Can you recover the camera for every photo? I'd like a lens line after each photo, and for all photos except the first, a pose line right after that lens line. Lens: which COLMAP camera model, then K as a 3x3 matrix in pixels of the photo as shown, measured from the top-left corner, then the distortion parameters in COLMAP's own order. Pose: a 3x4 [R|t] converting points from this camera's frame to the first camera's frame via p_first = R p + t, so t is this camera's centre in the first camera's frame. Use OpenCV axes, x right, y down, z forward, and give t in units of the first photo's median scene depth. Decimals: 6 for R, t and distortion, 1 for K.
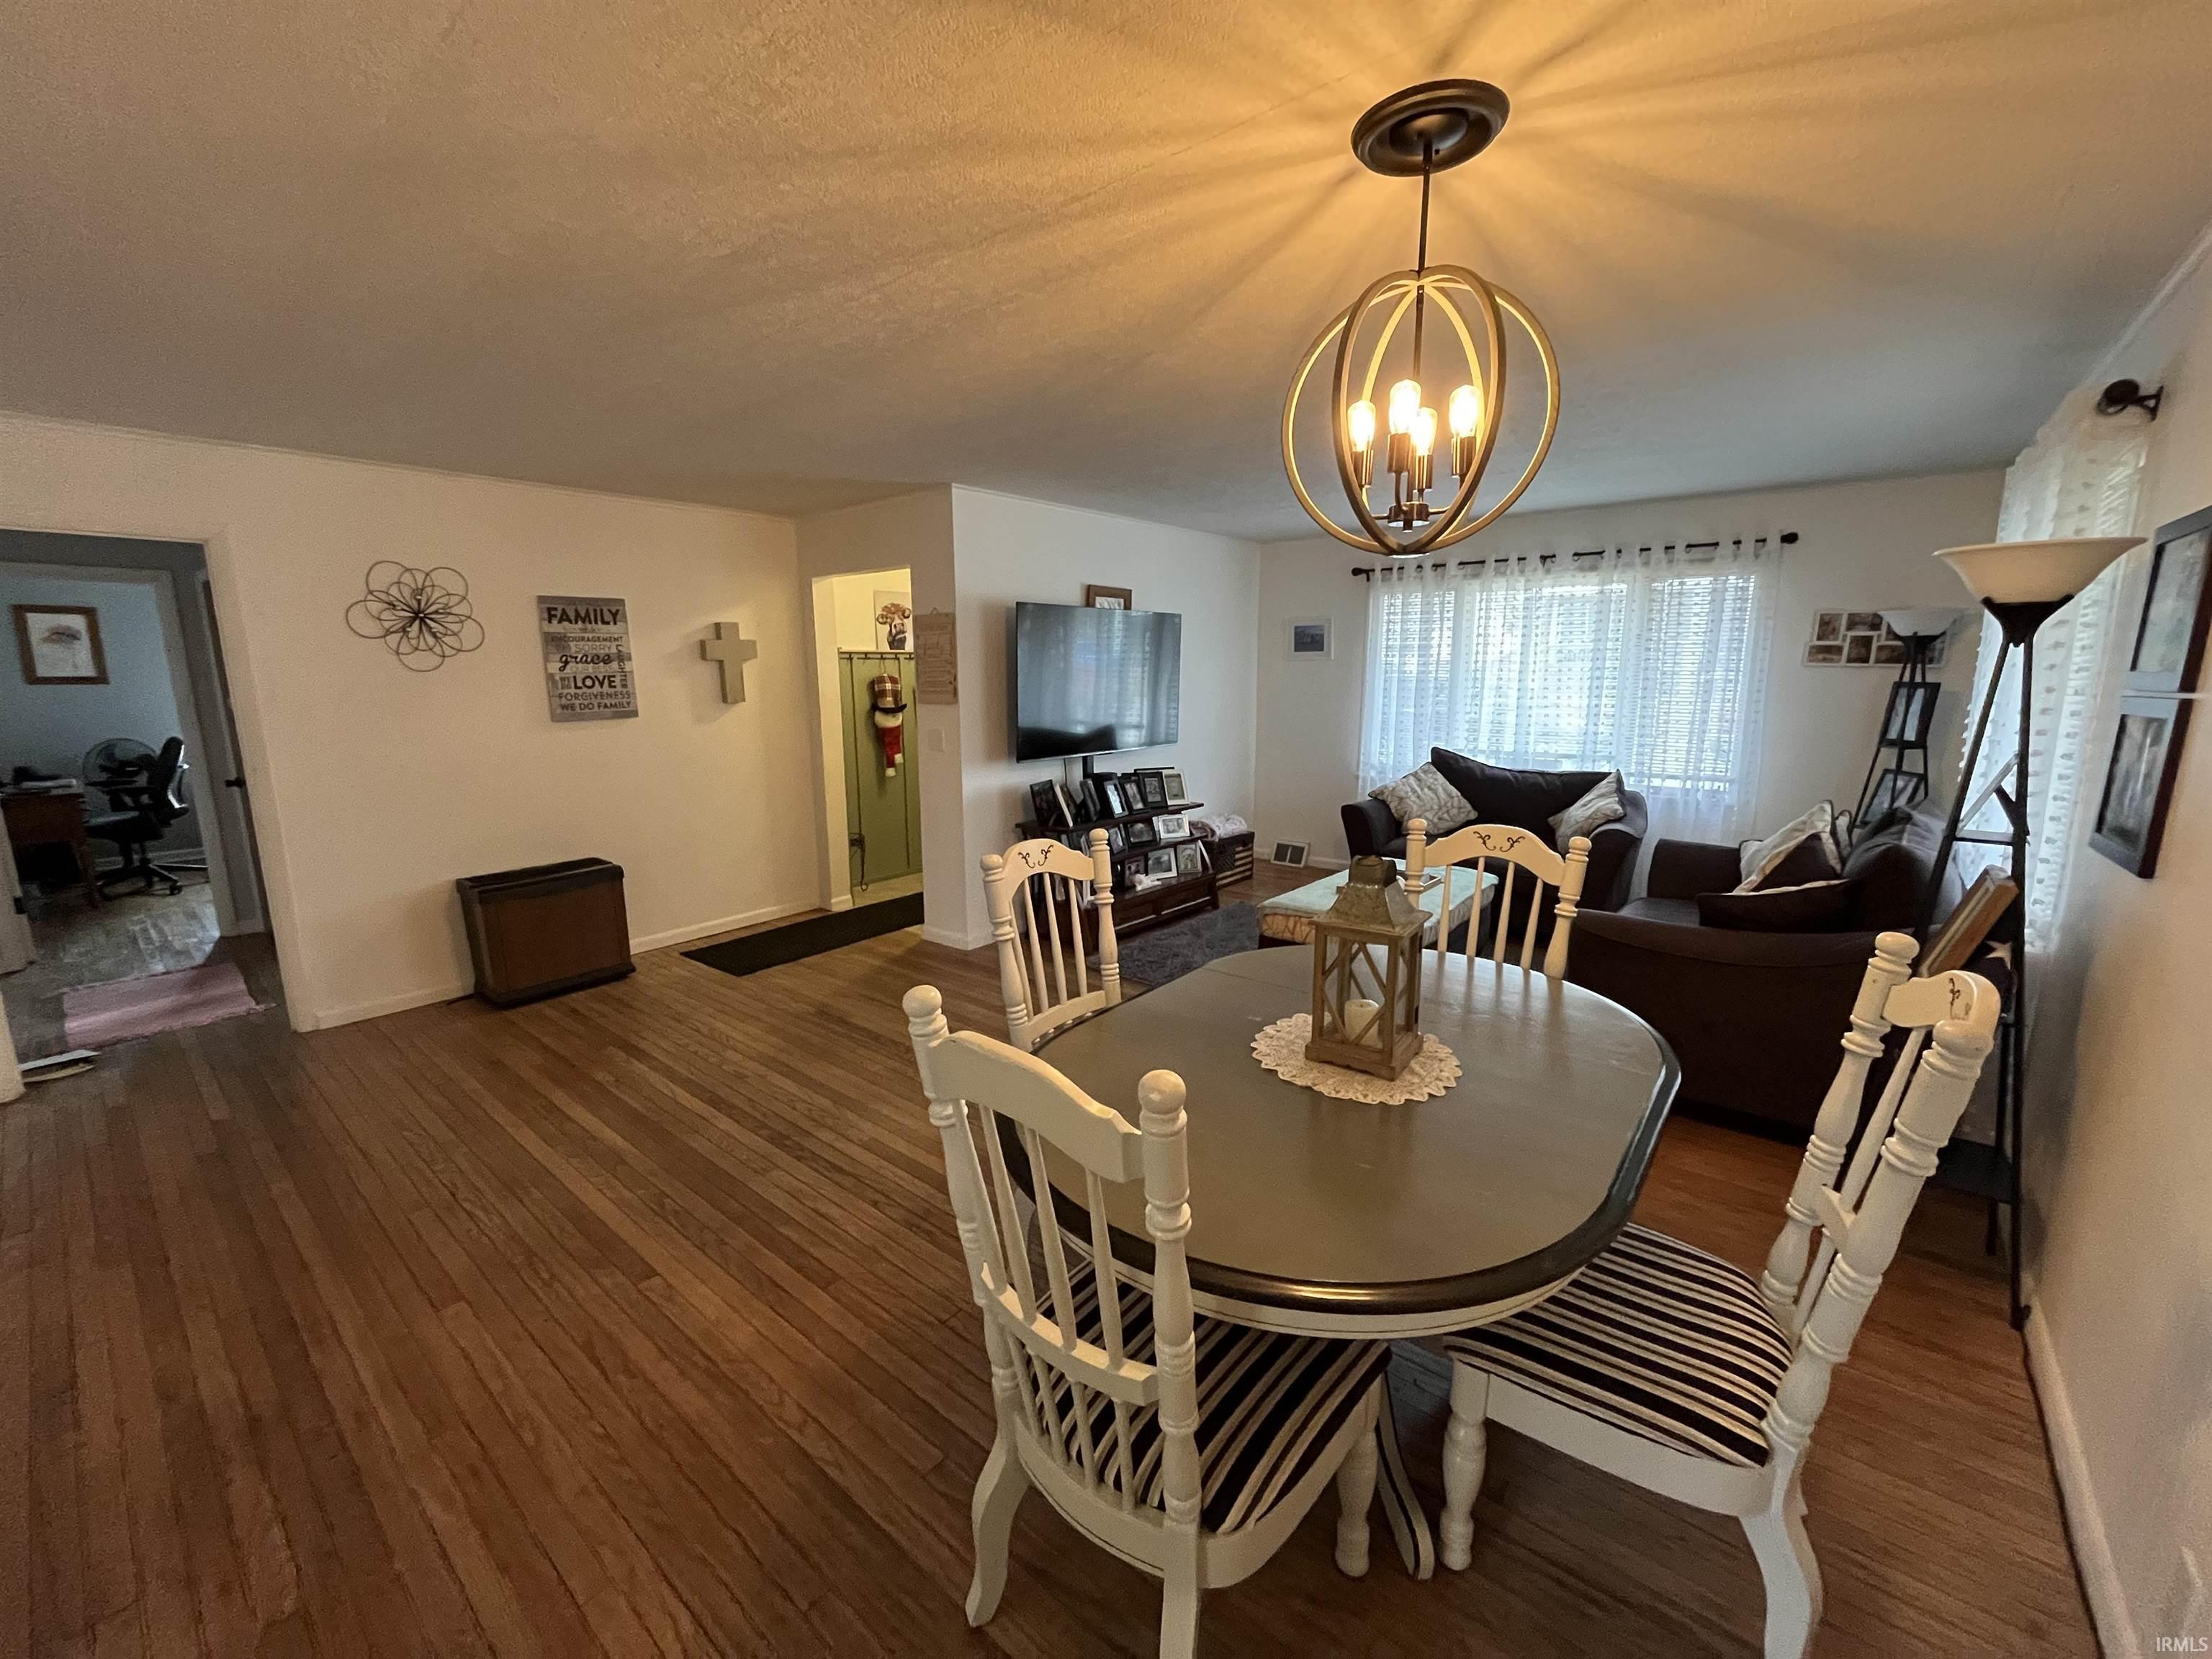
lens RADIAL K [[892.4, 0, 1105.6], [0, 892.4, 833.4], [0, 0, 1]] dist [-0.002316, -0.000671]
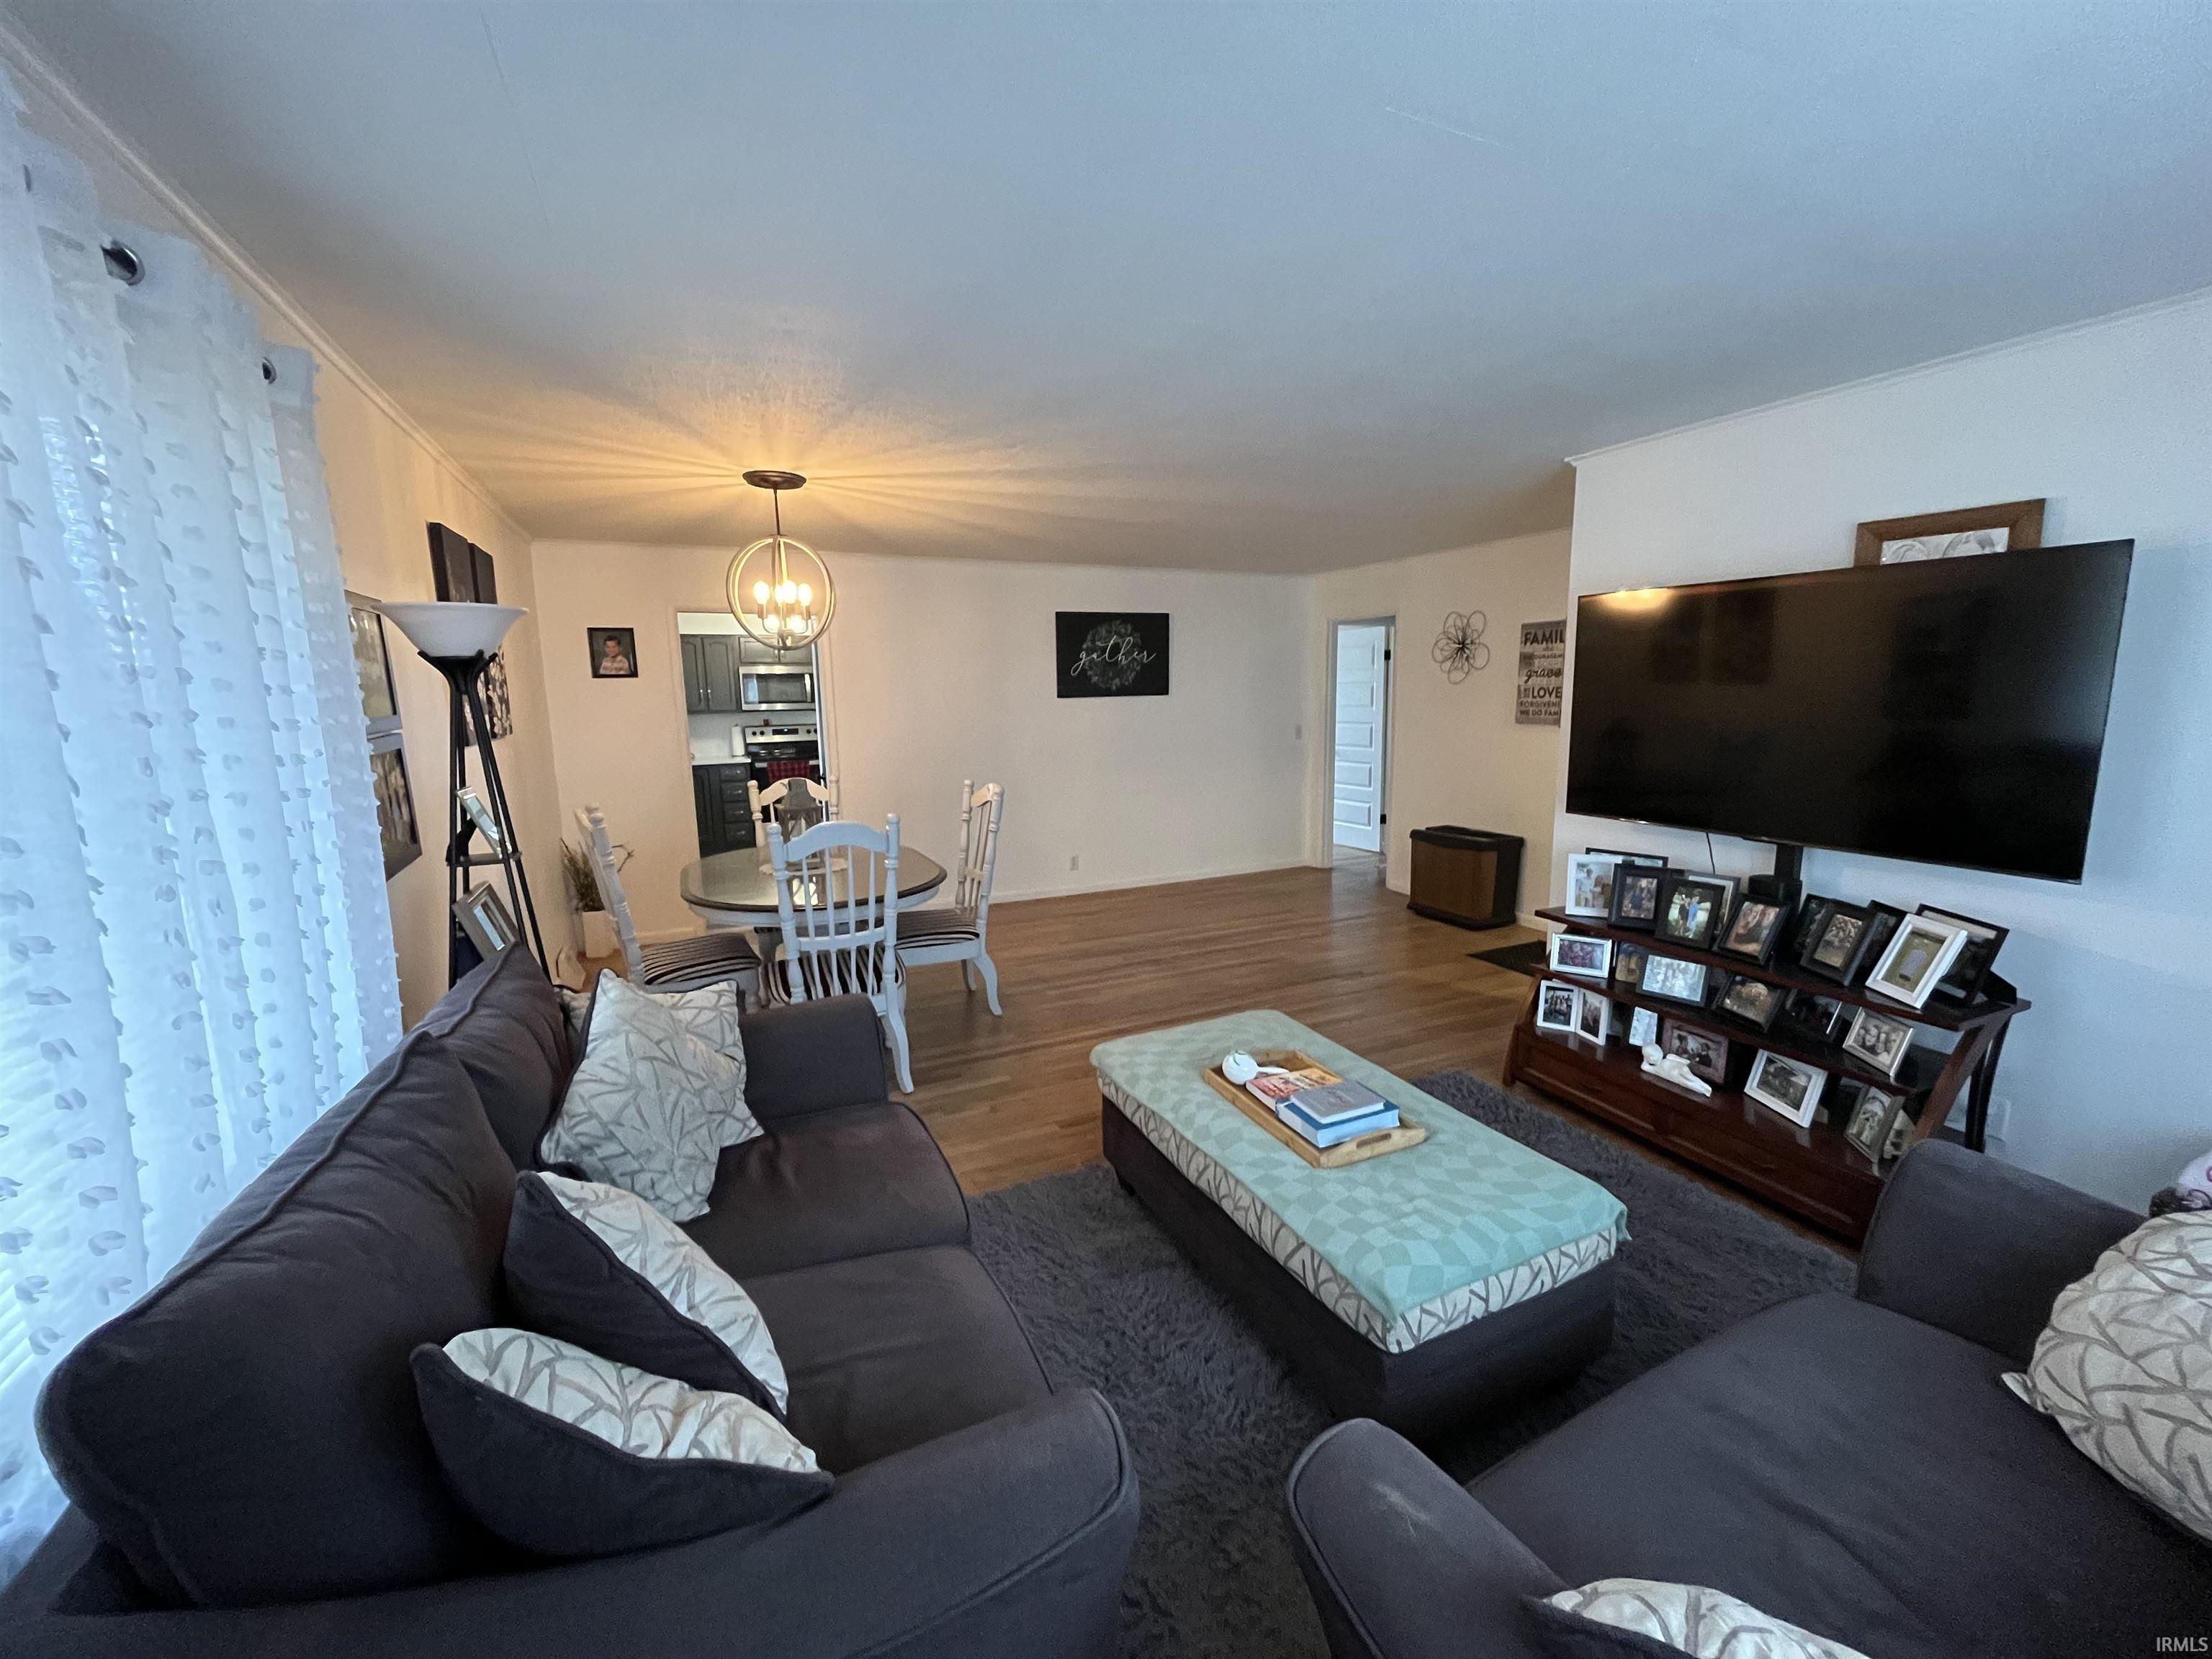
lens RADIAL K [[891.0, 0, 1109.5], [0, 891.0, 823.3], [0, 0, 1]] dist [-0.005509, -0.000335]
pose [[-0.421670, 0.149594, -0.894324, 0.780425], [-0.151383, 0.960841, 0.232096, -0.197516], [0.894023, 0.233254, -0.382512, 1.016640]]
